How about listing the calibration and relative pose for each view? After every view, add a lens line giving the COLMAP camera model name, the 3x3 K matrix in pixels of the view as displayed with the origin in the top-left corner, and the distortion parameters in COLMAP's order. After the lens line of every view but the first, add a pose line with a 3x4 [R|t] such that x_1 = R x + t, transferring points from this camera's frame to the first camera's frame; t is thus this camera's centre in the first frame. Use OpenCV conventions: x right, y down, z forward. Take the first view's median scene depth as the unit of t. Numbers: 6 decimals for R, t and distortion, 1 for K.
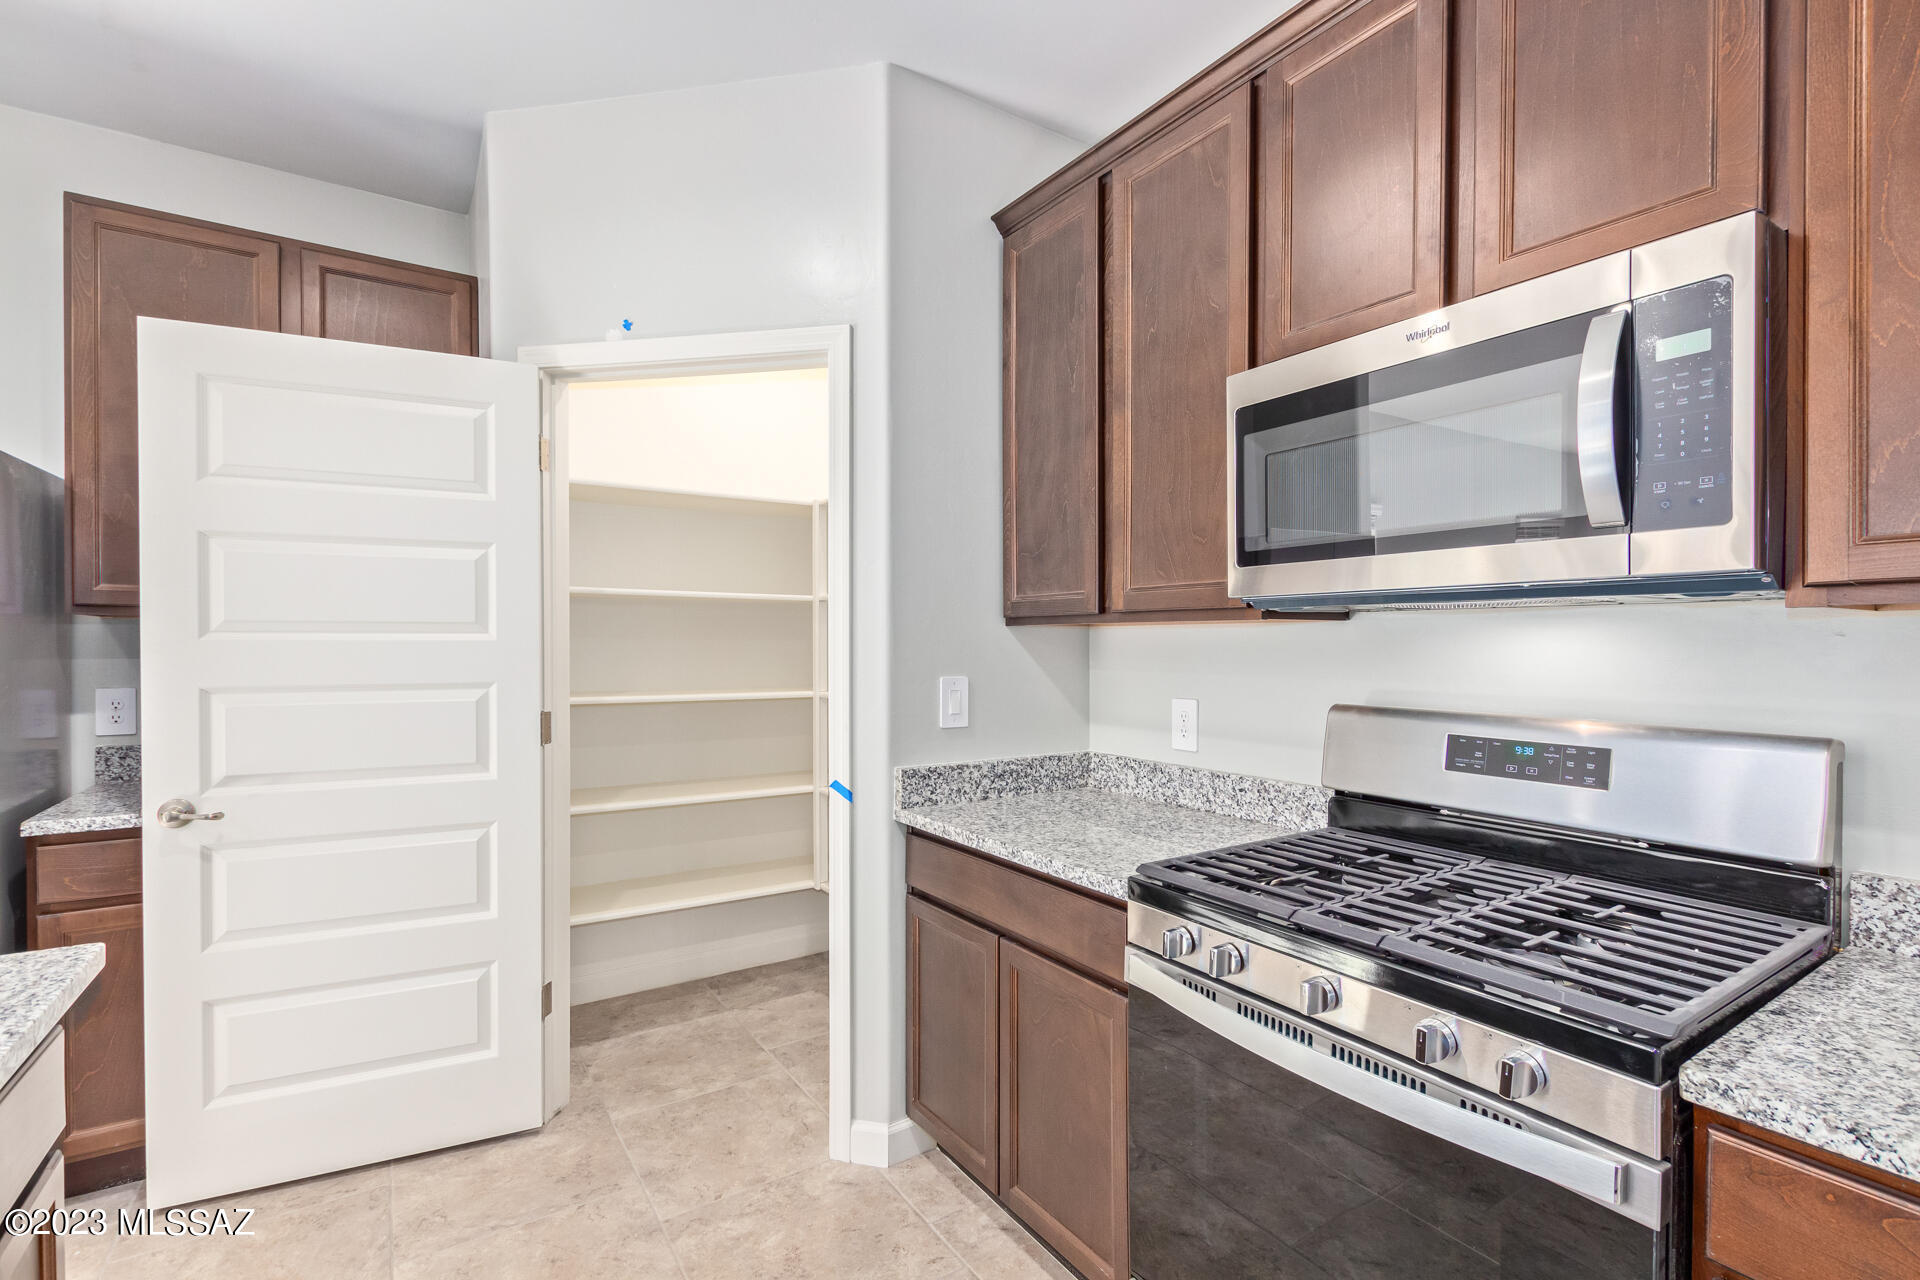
lens RADIAL K [[875.0, 0, 964.2], [0, 875.0, 655.4], [0, 0, 1]] dist [0.012974, -0.006041]
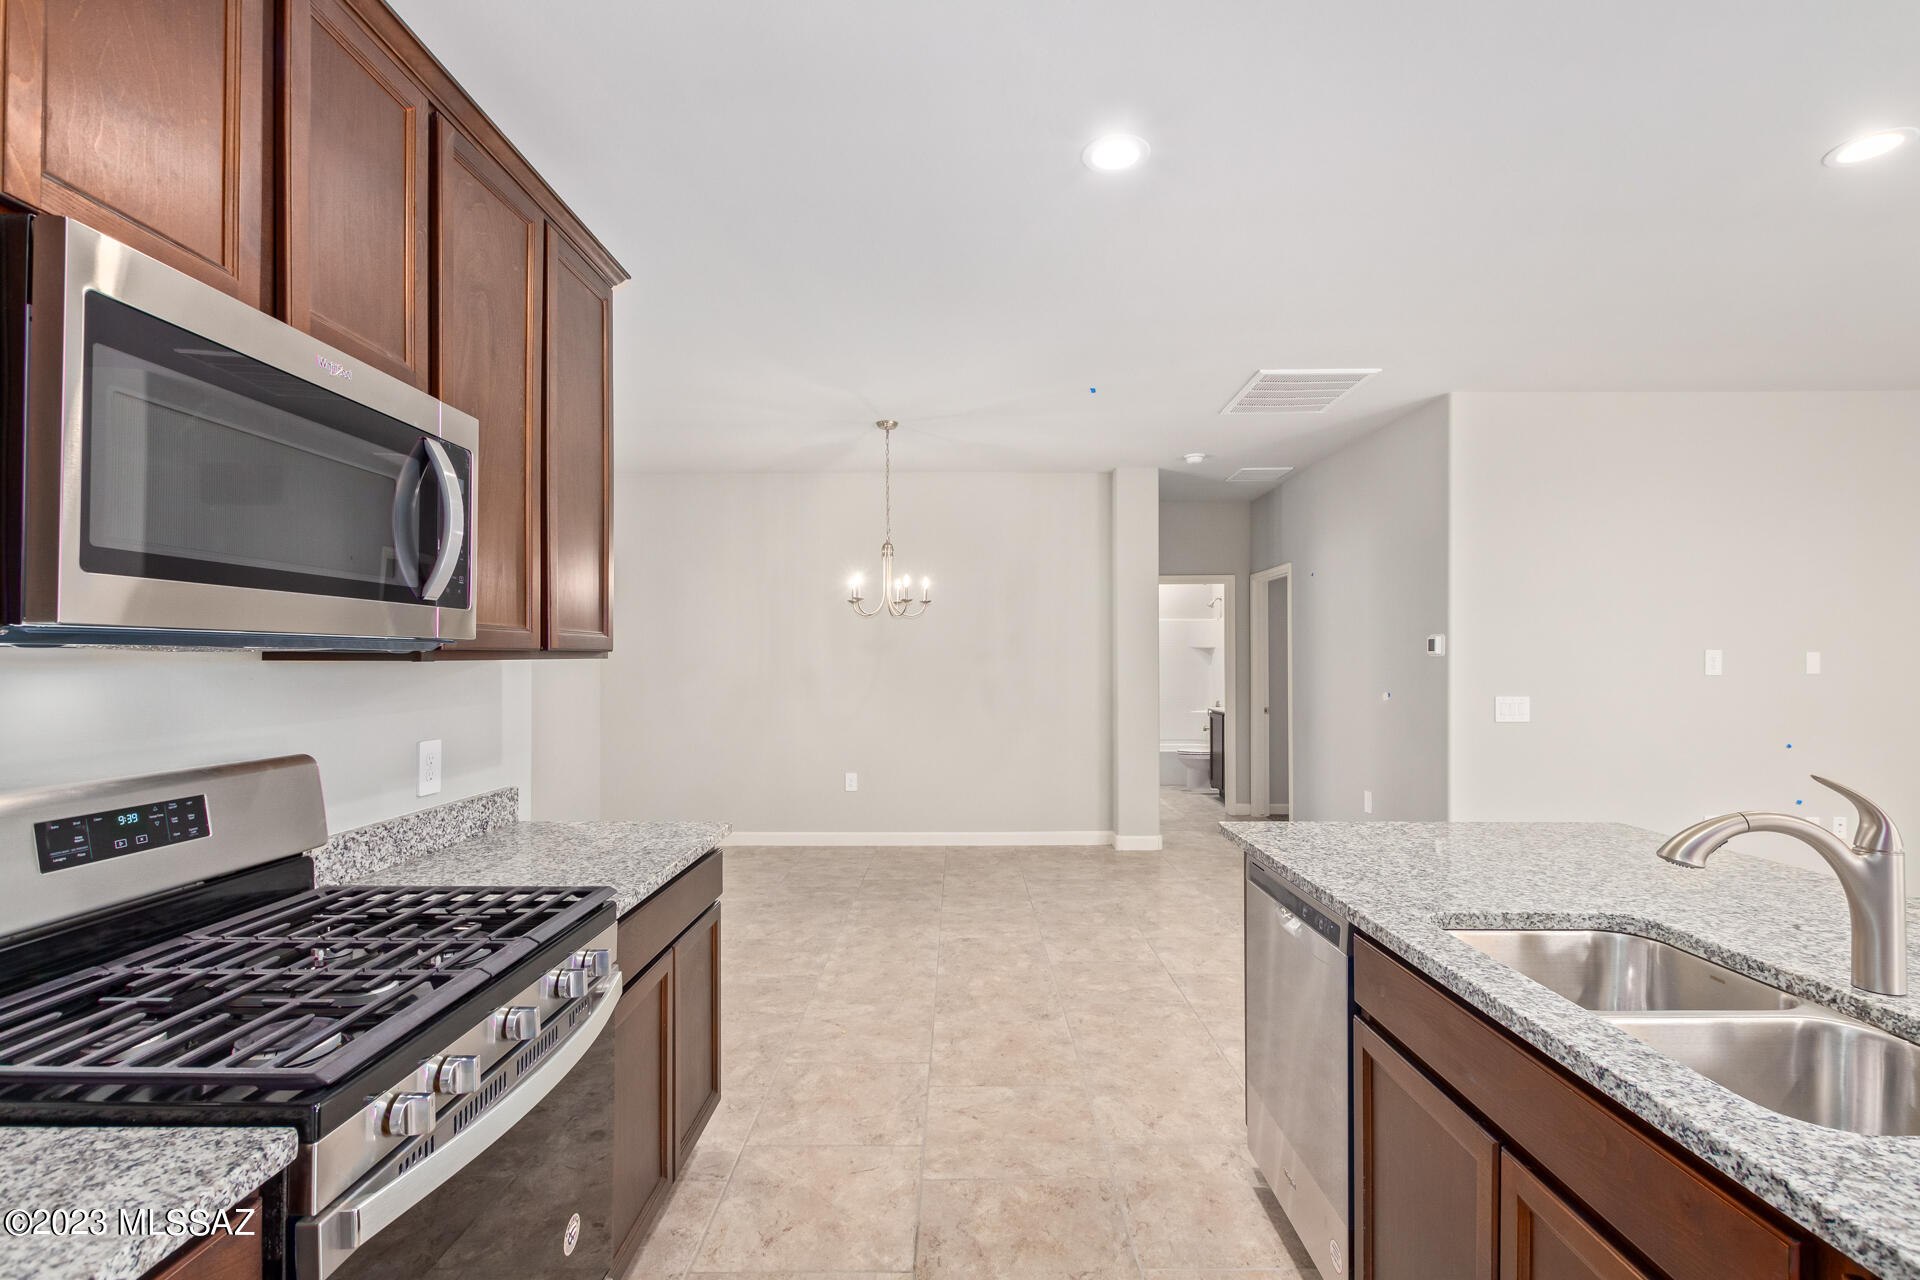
lens RADIAL K [[875.0, 0, 964.2], [0, 875.0, 655.4], [0, 0, 1]] dist [0.012974, -0.006041]
pose [[-0.836309, -0.000921, 0.548258, -0.462804], [0.005236, 0.999940, 0.009667, -0.049019], [-0.548234, 0.010955, -0.836253, 1.166476]]
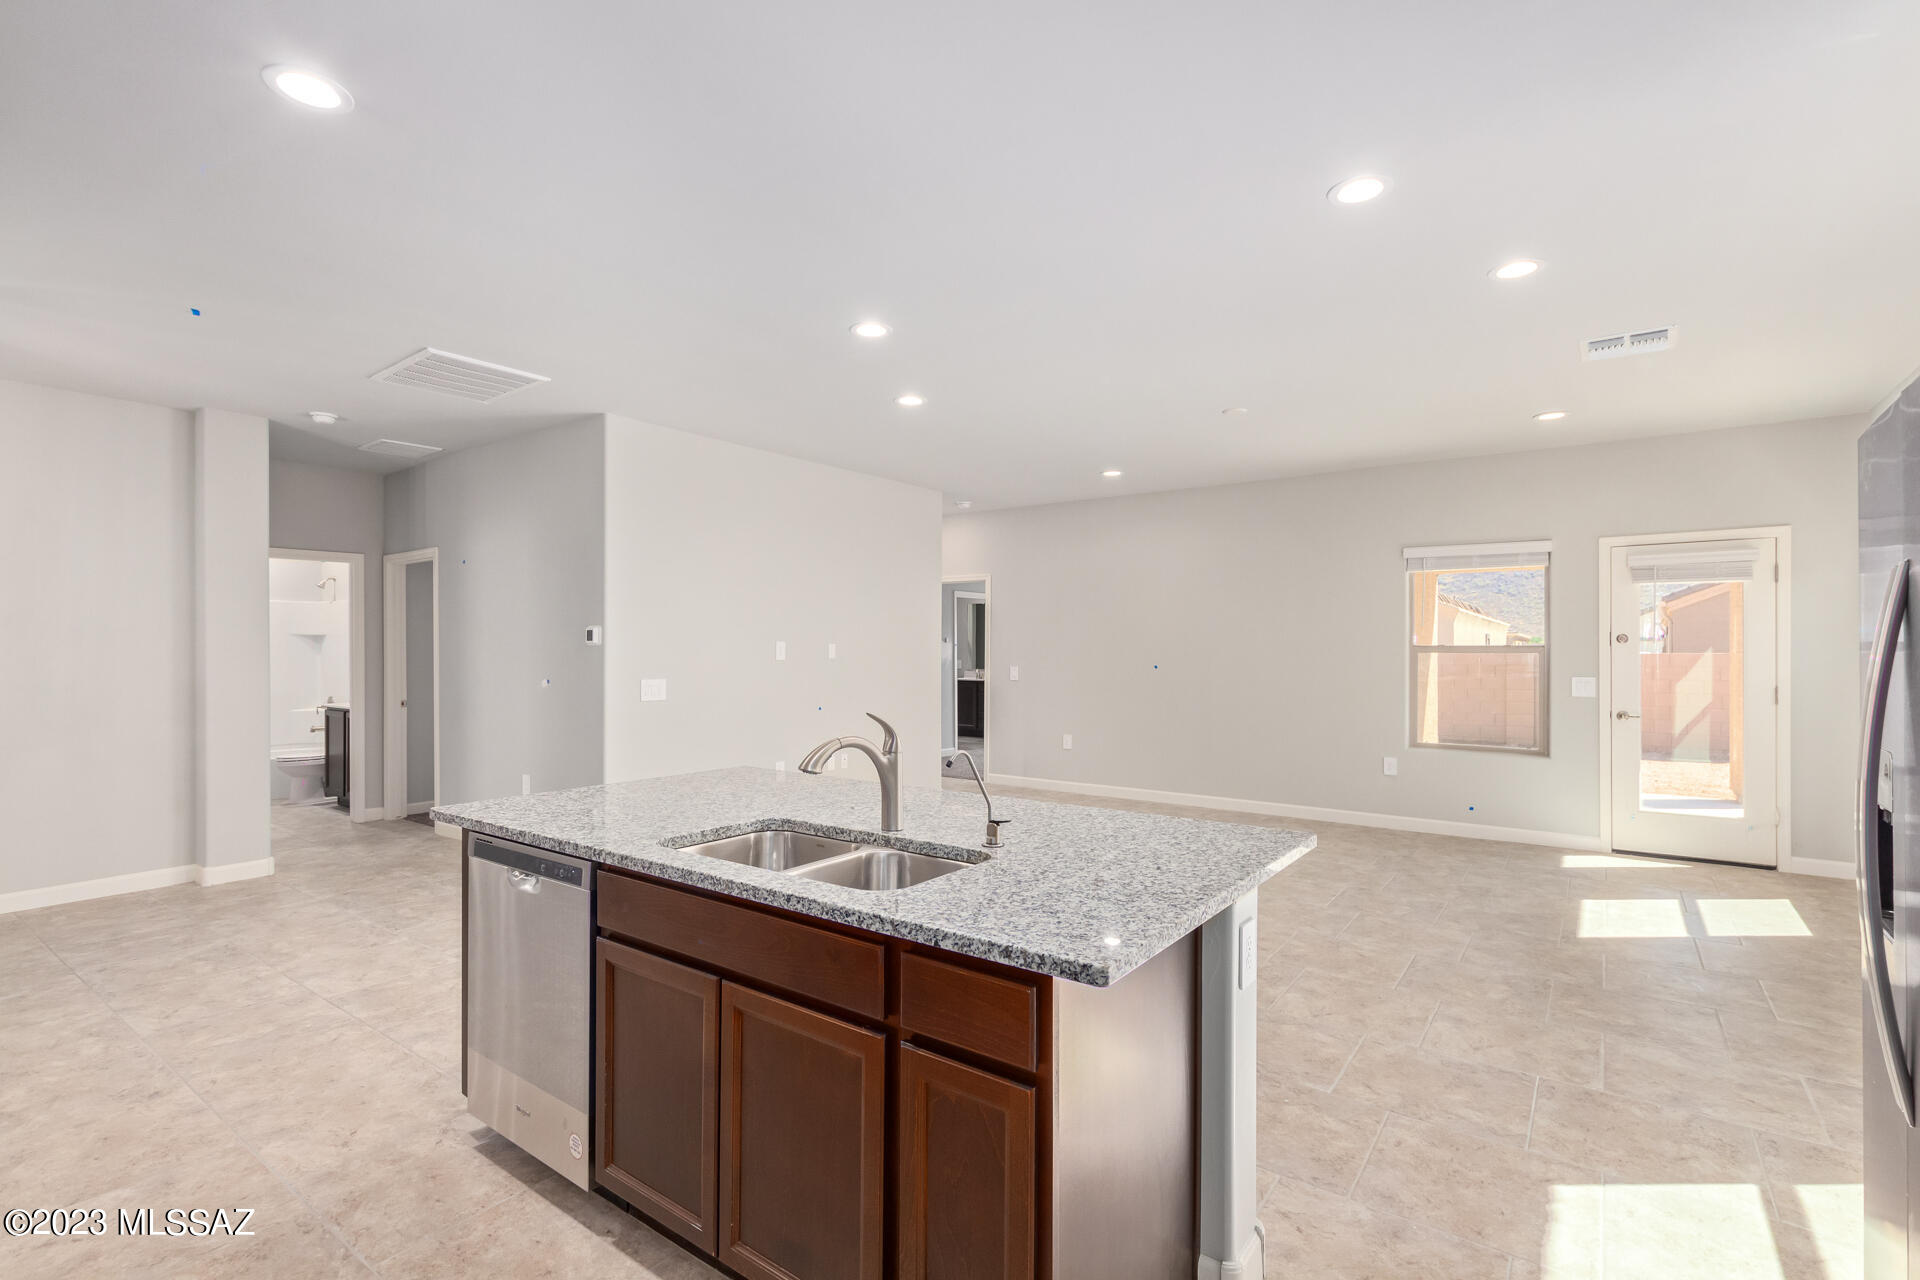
lens RADIAL K [[875.0, 0, 964.2], [0, 875.0, 655.4], [0, 0, 1]] dist [0.012974, -0.006041]
pose [[-0.937937, -0.001235, -0.346804, -0.338311], [-0.008295, 0.999787, 0.018873, -0.045367], [0.346707, 0.020578, -0.937748, 1.409630]]
